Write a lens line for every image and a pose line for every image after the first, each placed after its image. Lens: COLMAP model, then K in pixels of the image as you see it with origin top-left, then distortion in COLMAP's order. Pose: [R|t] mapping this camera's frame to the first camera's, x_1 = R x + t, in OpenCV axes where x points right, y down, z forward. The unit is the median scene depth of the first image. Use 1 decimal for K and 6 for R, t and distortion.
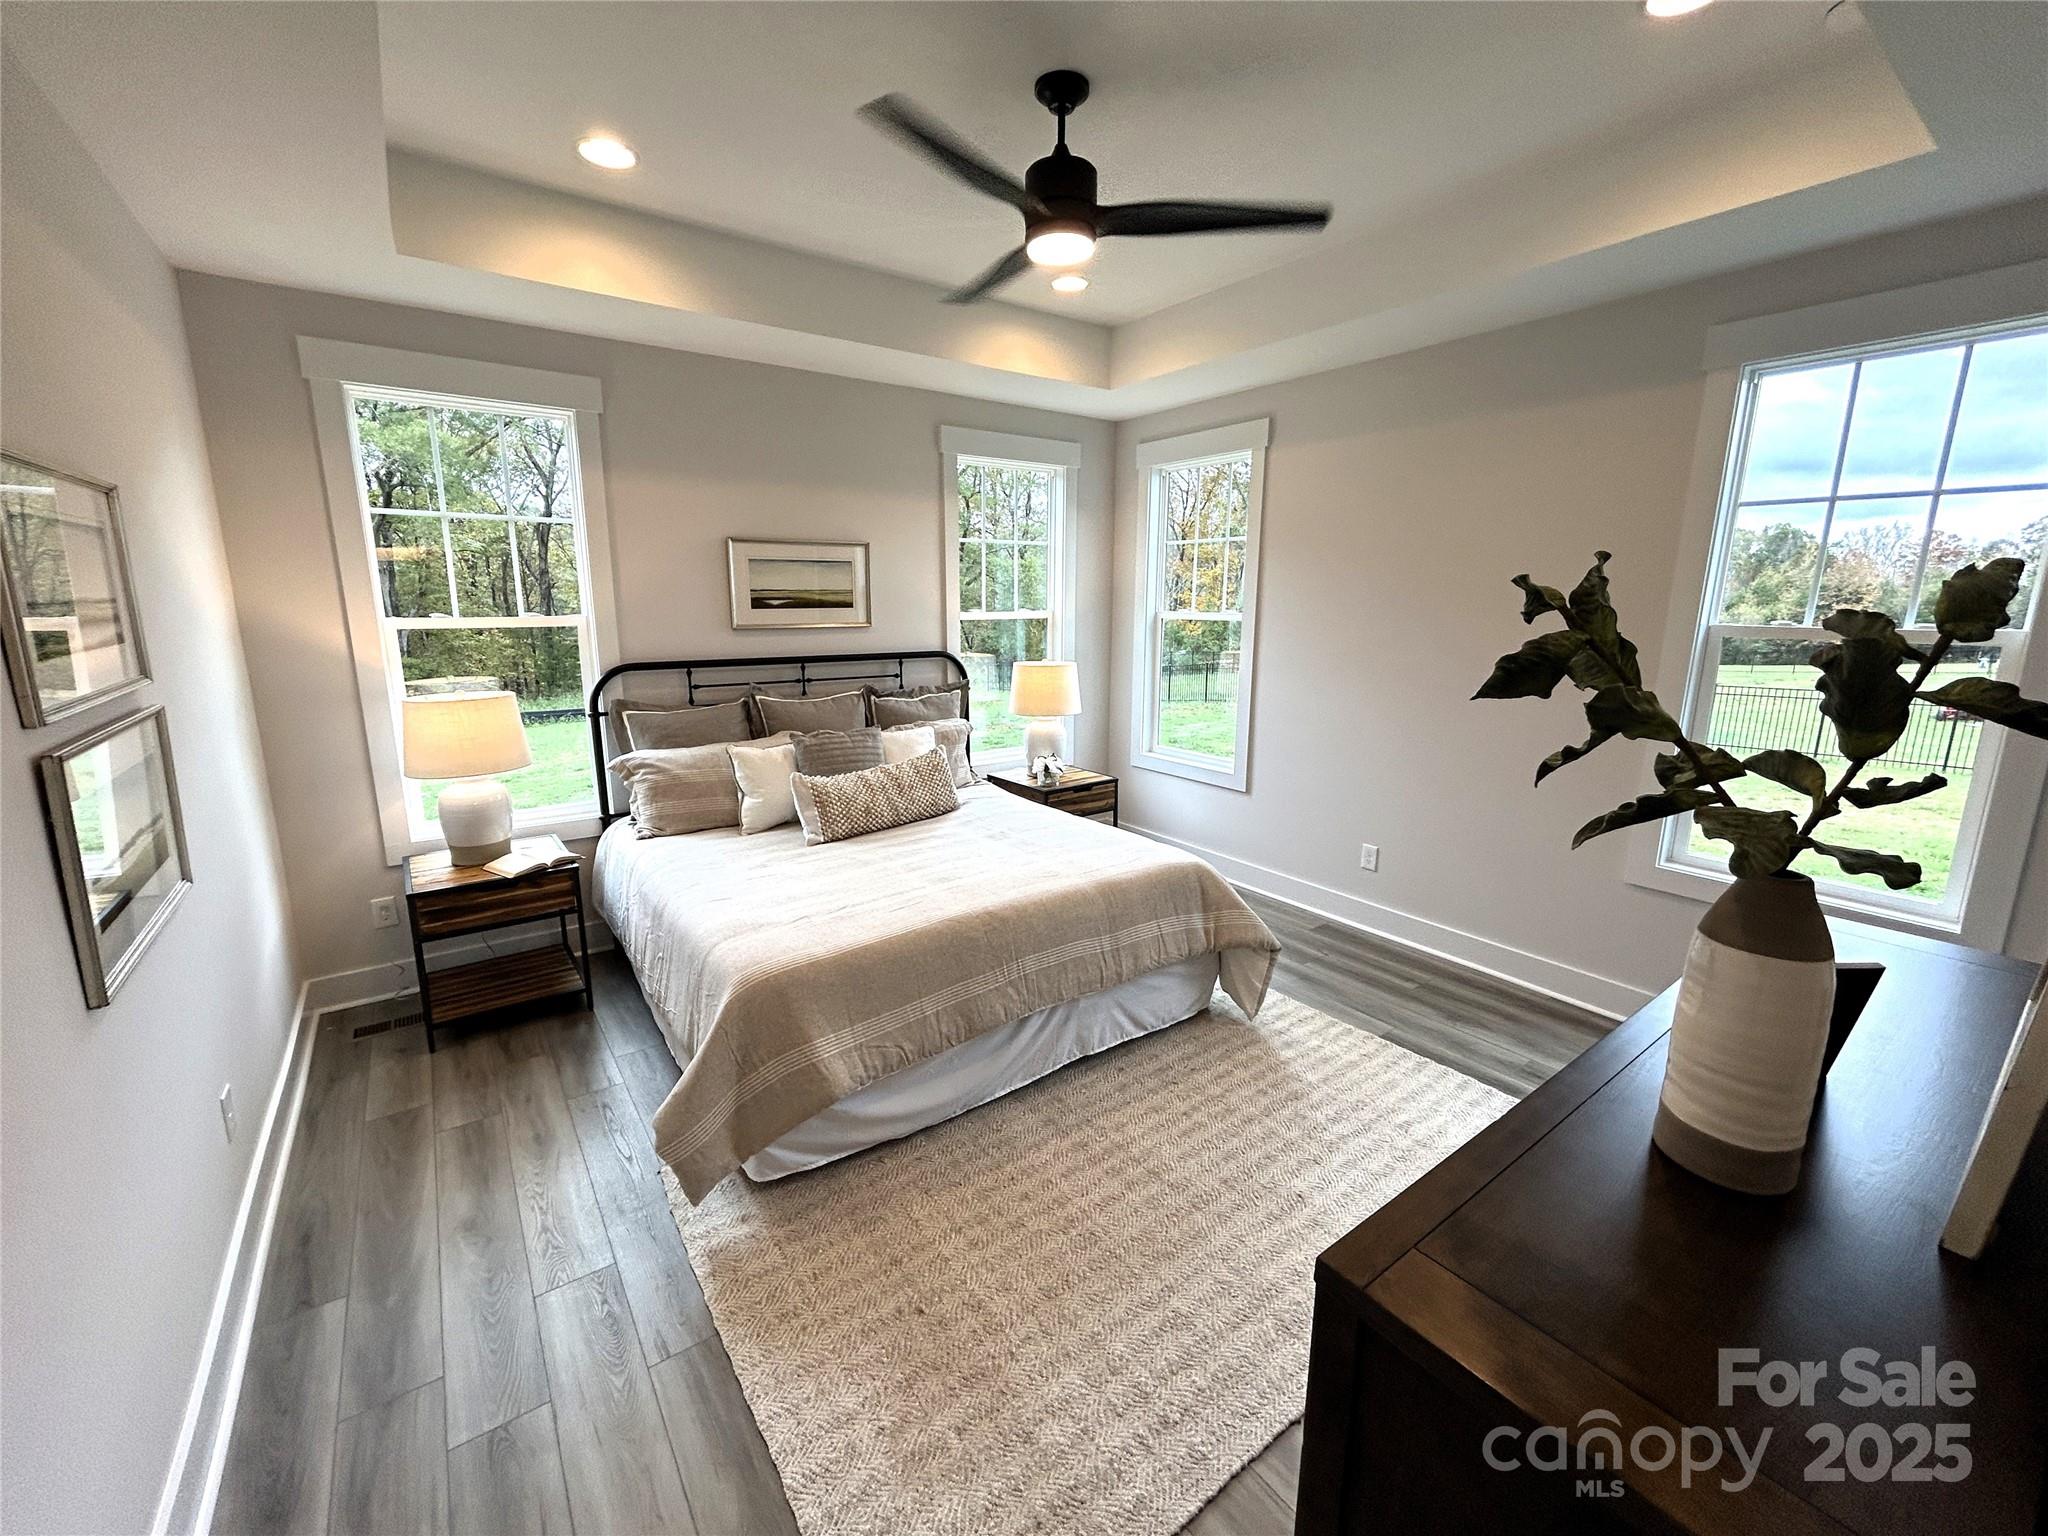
lens RADIAL K [[830.0, 0, 1019.4], [0, 830.0, 764.2], [0, 0, 1]] dist [0.000164, -0.000153]
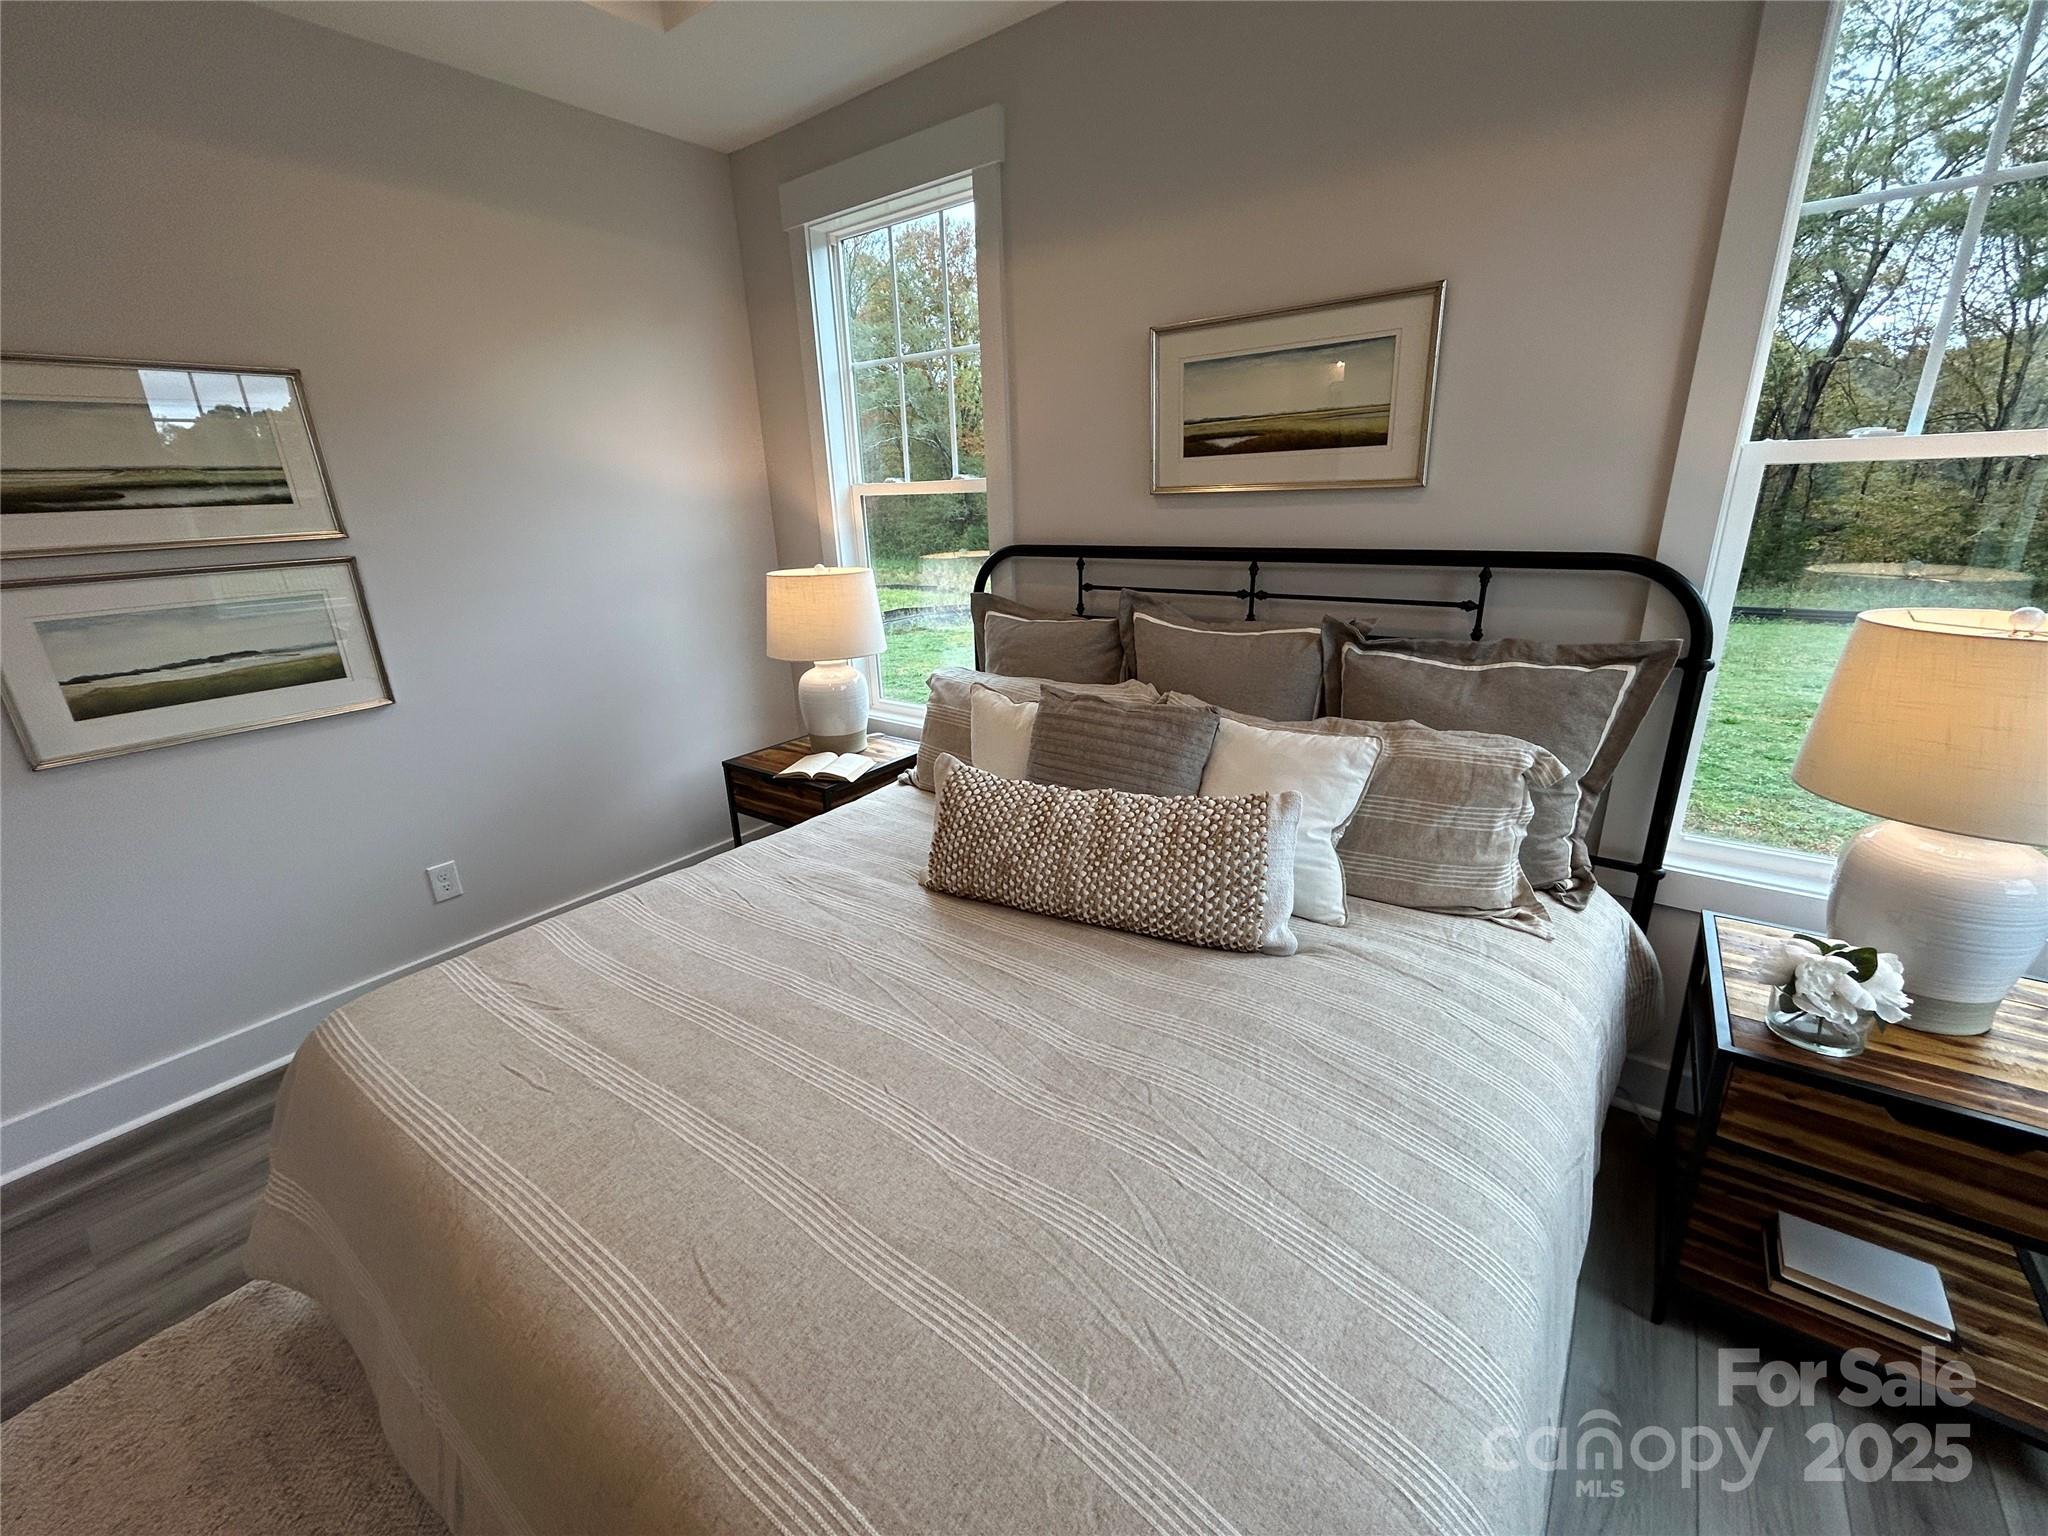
lens RADIAL K [[830.0, 0, 1019.4], [0, 830.0, 764.2], [0, 0, 1]] dist [0.000164, -0.000153]
pose [[0.288436, 0.288497, -0.913003, 0.215205], [-0.154848, 0.955031, 0.252858, -0.109281], [0.944895, 0.068443, 0.320138, 0.702582]]
